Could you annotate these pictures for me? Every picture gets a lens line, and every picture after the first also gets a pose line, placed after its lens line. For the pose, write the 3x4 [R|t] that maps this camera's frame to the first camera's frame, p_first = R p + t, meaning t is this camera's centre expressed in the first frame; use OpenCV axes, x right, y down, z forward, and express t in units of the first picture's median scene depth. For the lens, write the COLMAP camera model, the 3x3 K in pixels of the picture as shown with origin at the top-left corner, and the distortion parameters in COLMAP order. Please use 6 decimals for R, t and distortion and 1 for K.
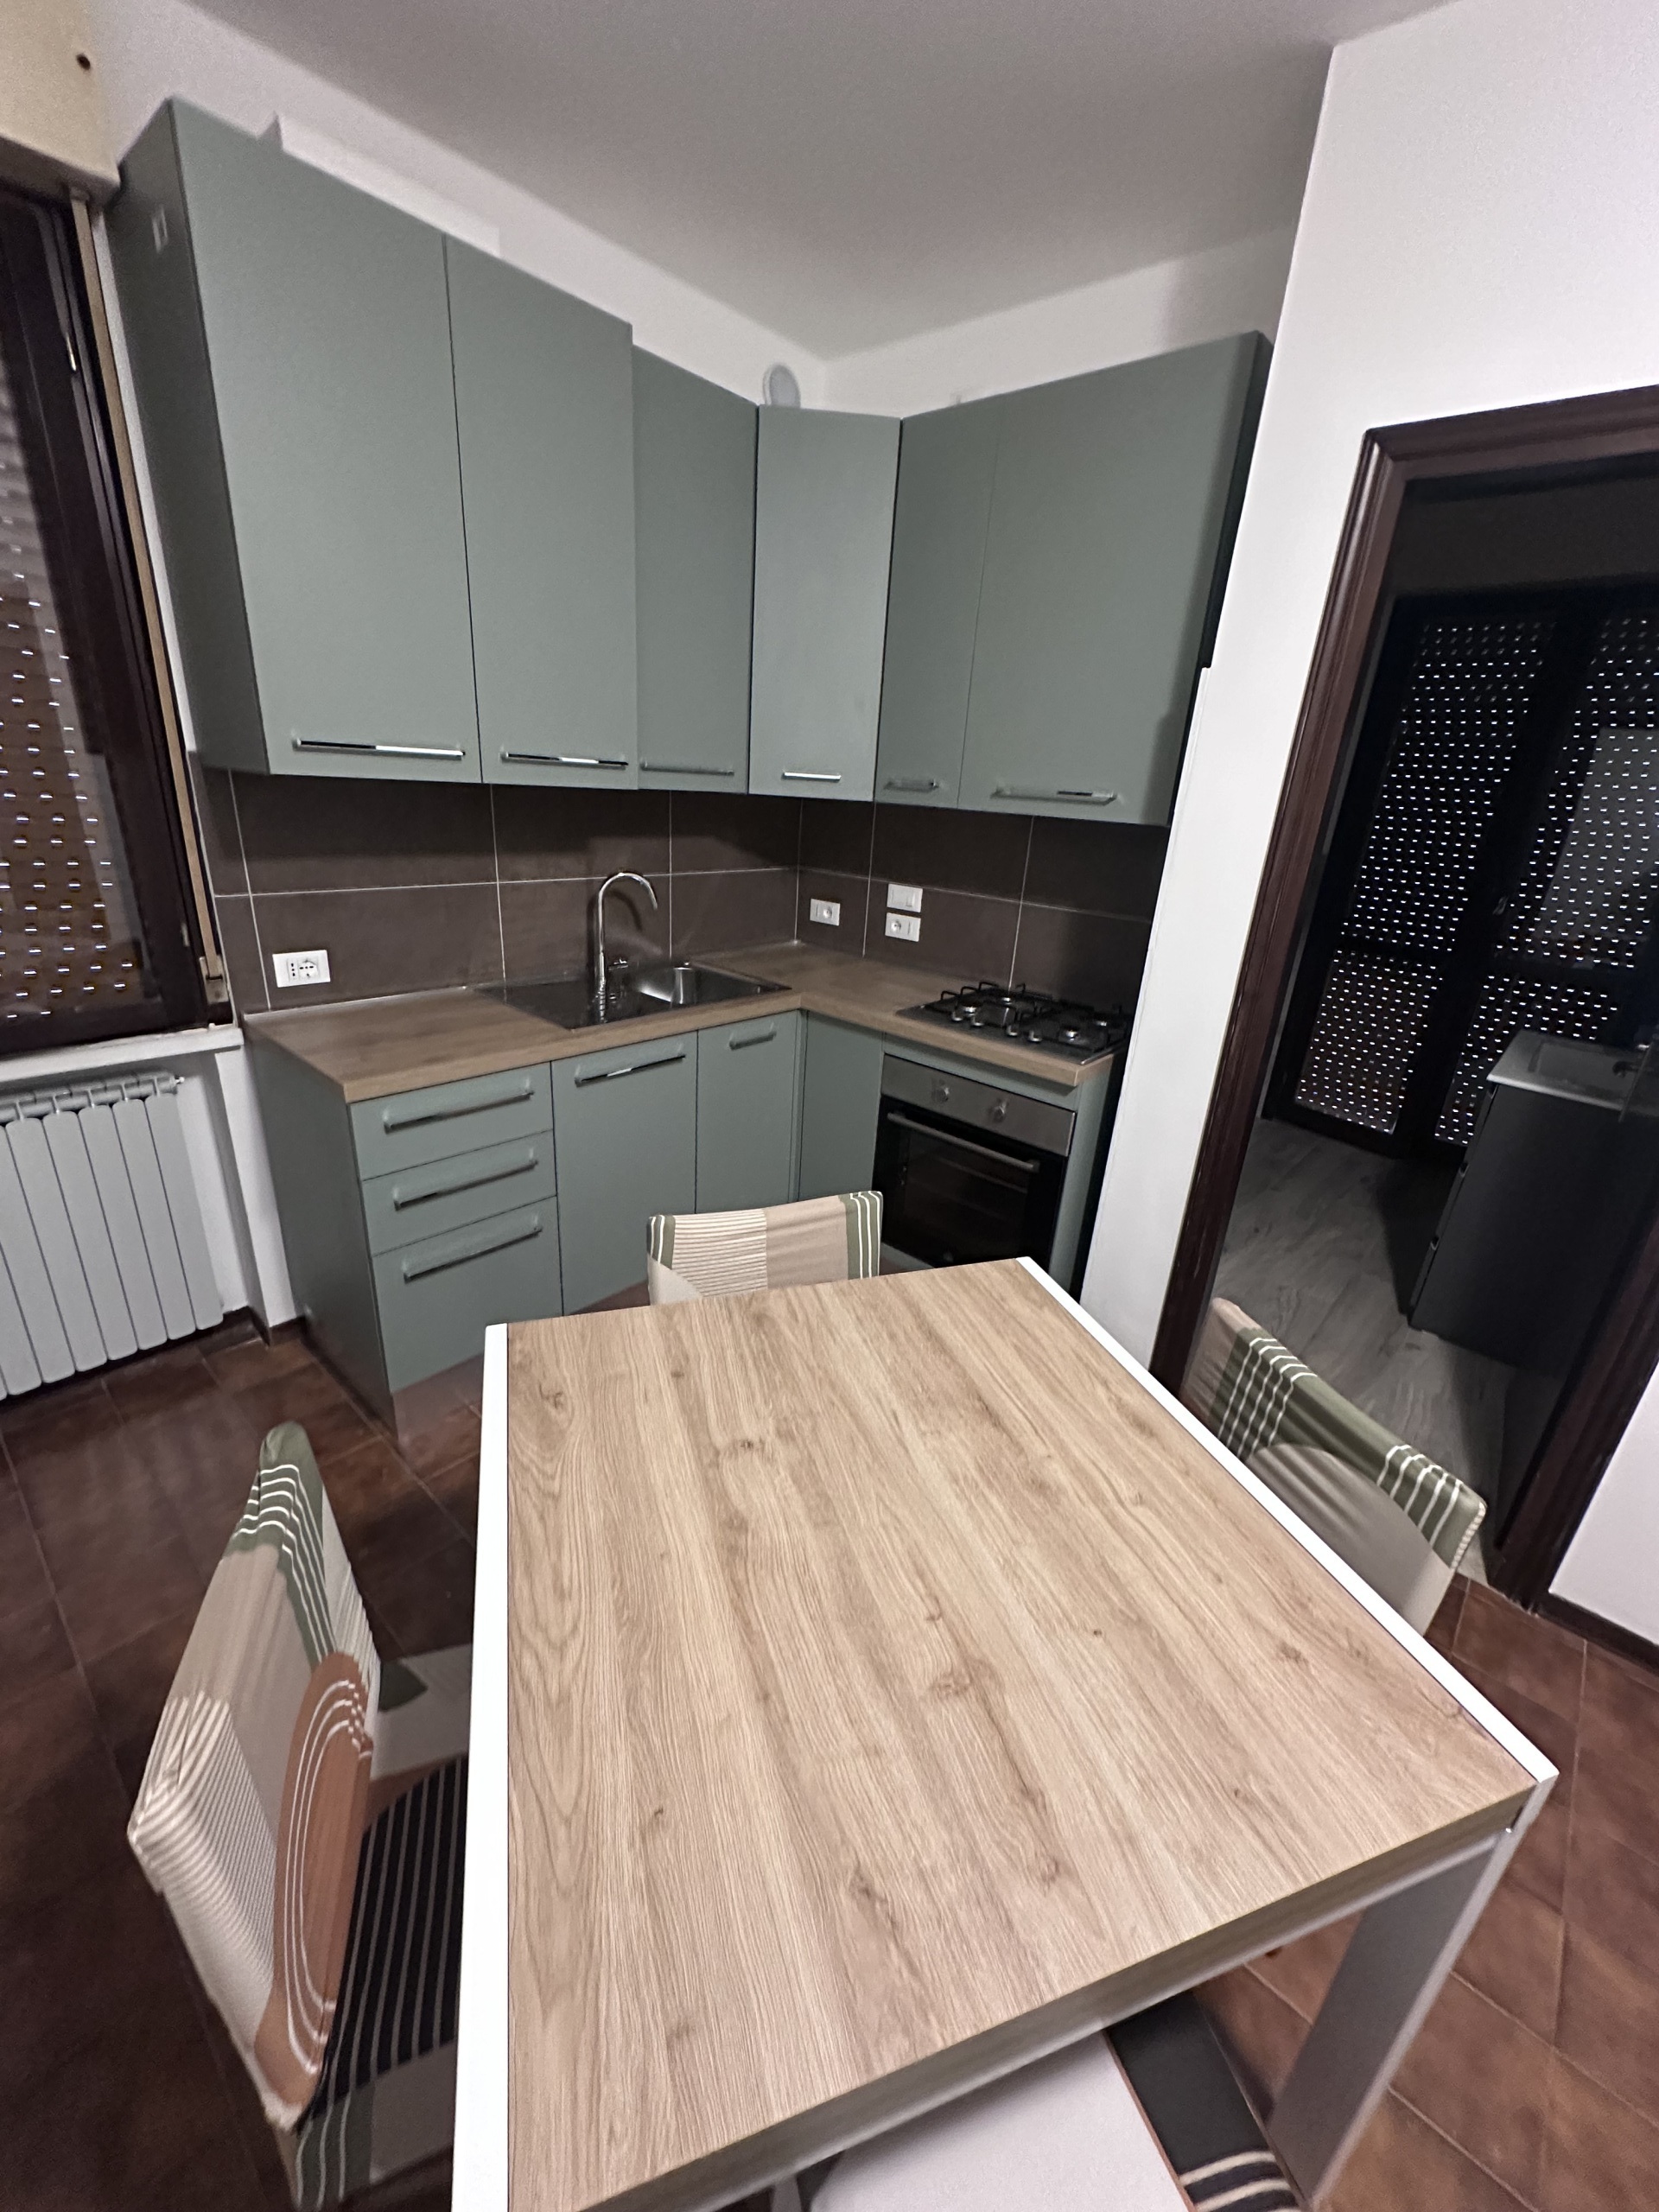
lens RADIAL K [[879.4, 0, 820.8], [0, 879.4, 1103.4], [0, 0, 1]] dist [0.000021, 0.000060]
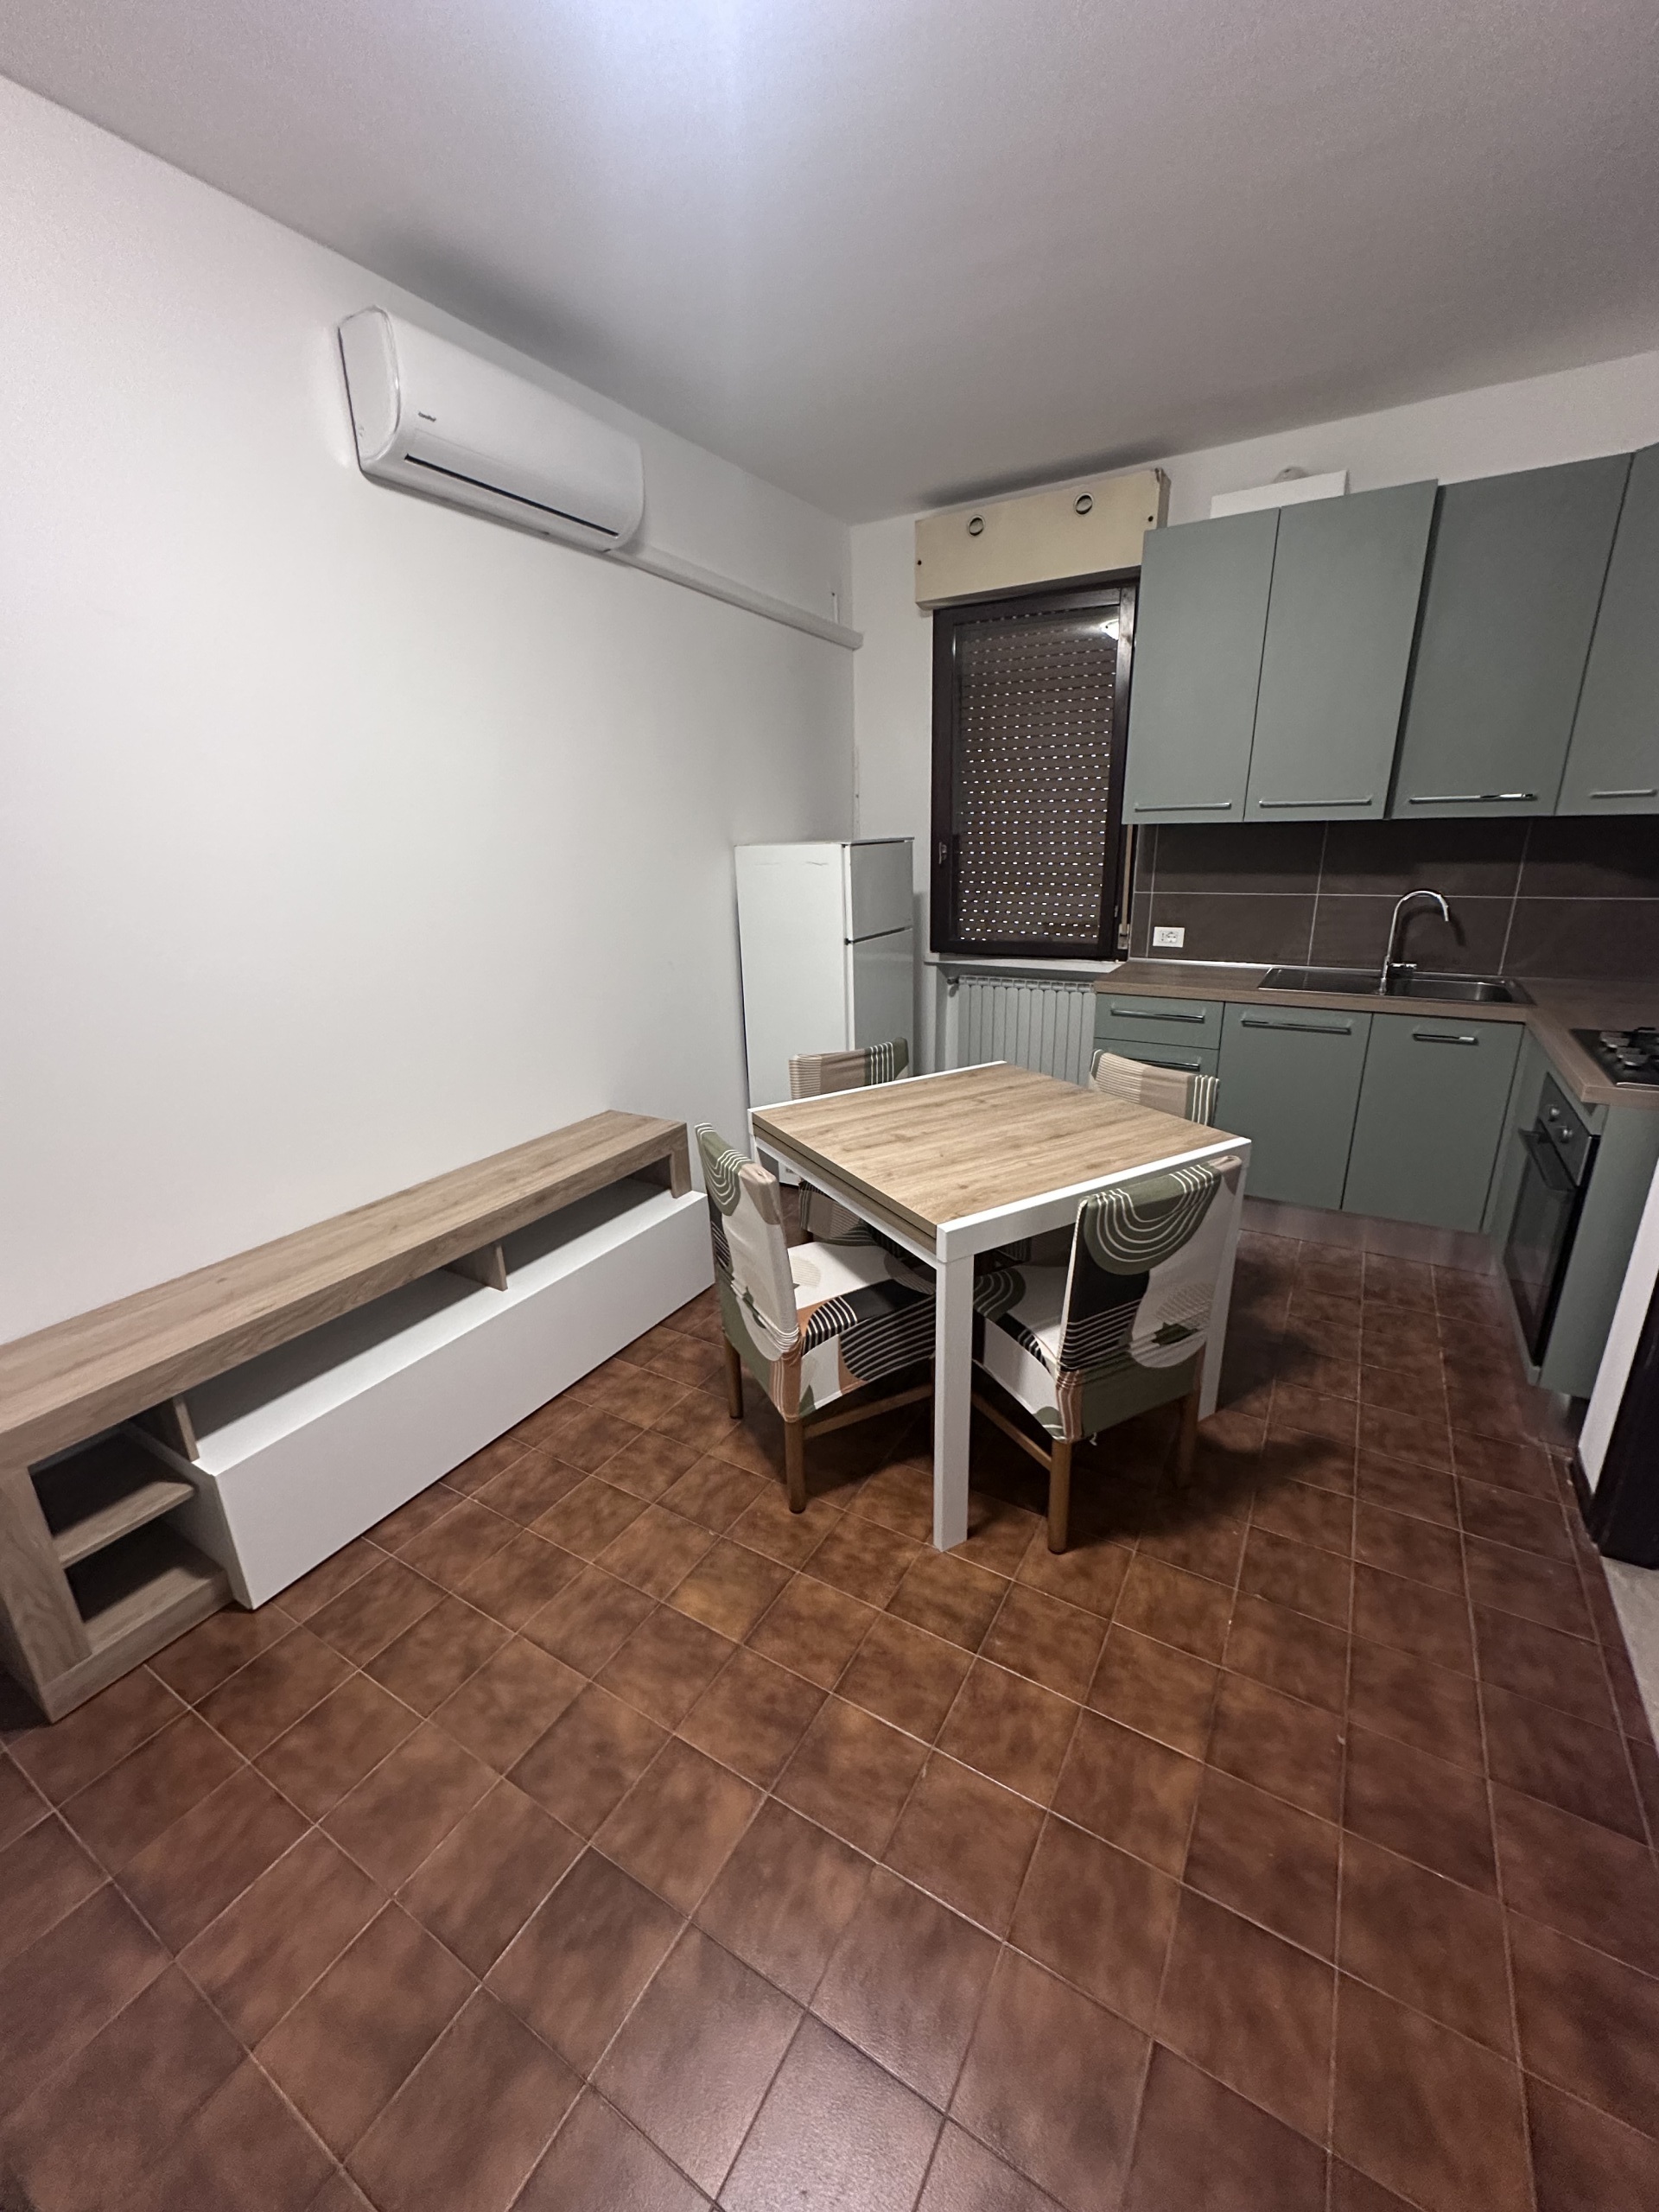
lens RADIAL K [[879.4, 0, 832.5], [0, 879.4, 1107.7], [0, 0, 1]] dist [0.000021, 0.000060]
pose [[0.187417, 0.234078, -0.953982, 1.006501], [-0.311717, 0.935165, 0.168221, 0.074233], [0.931508, 0.265845, 0.248232, 0.048438]]
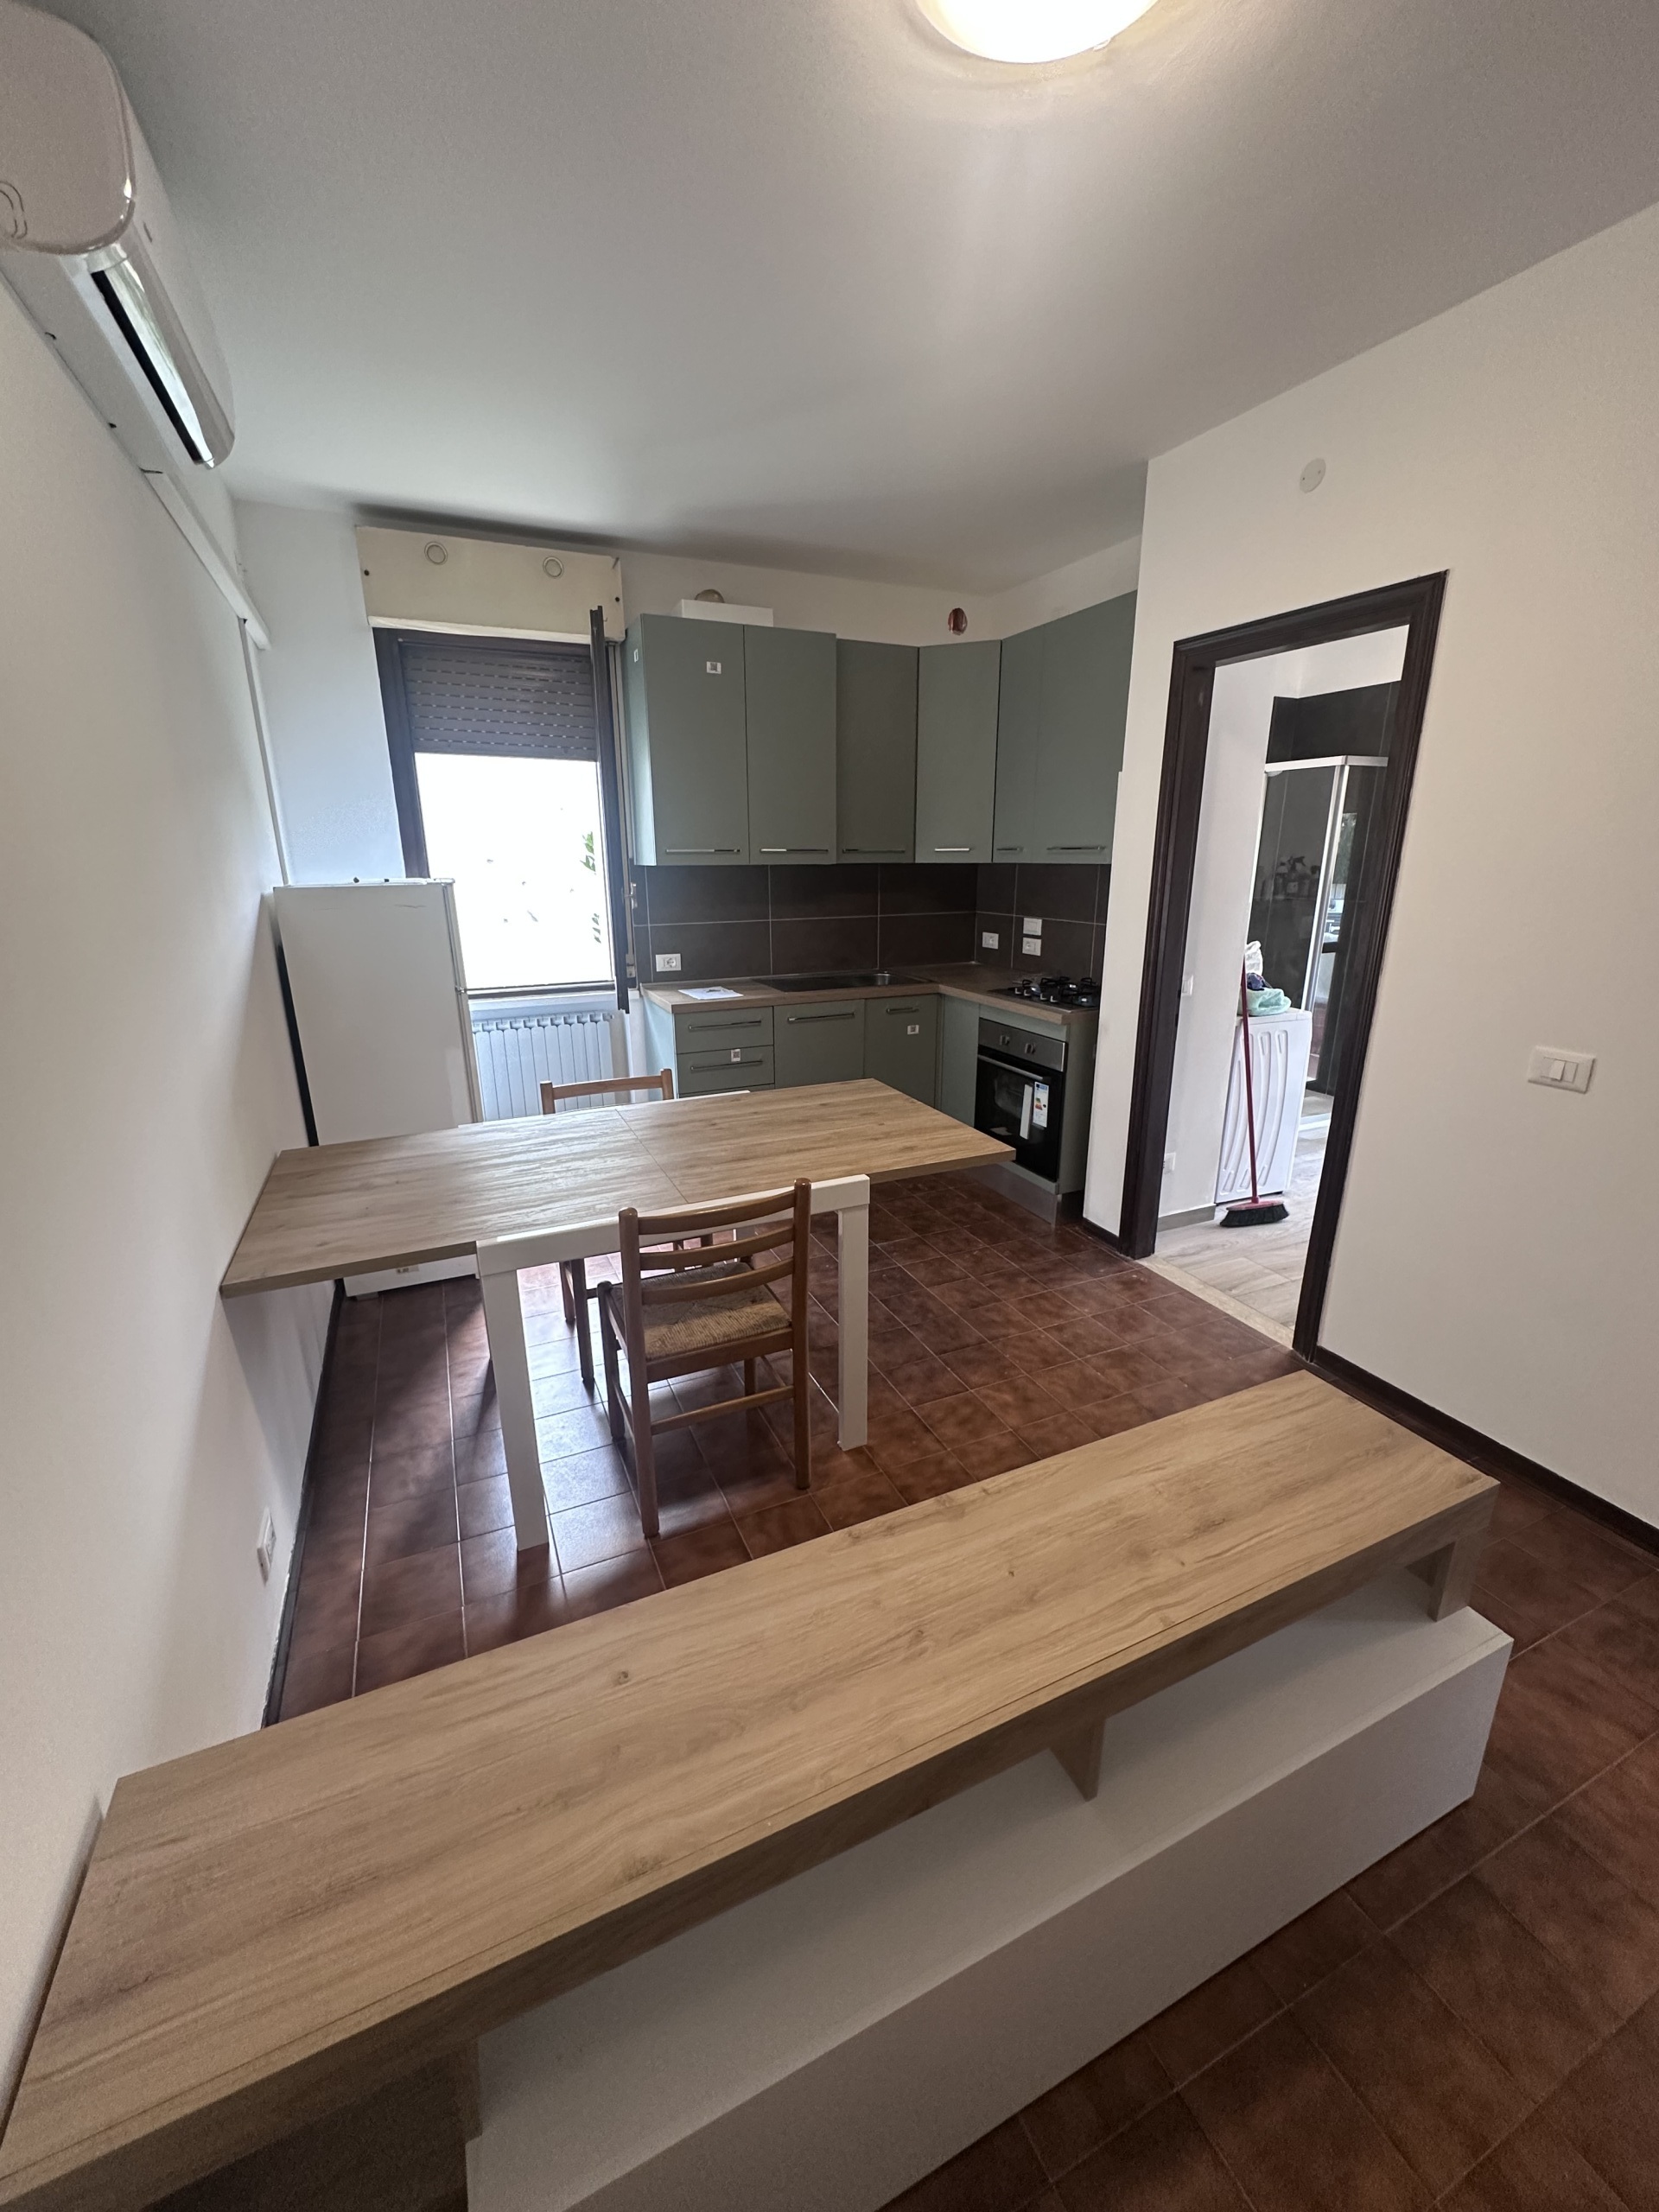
lens RADIAL K [[879.4, 0, 831.2], [0, 879.4, 1104.6], [0, 0, 1]] dist [0.000021, 0.000060]
pose [[0.912226, 0.047405, -0.406935, 0.562607], [-0.084394, 0.993724, -0.073424, 0.278745], [0.400900, 0.101322, 0.910502, -0.622303]]
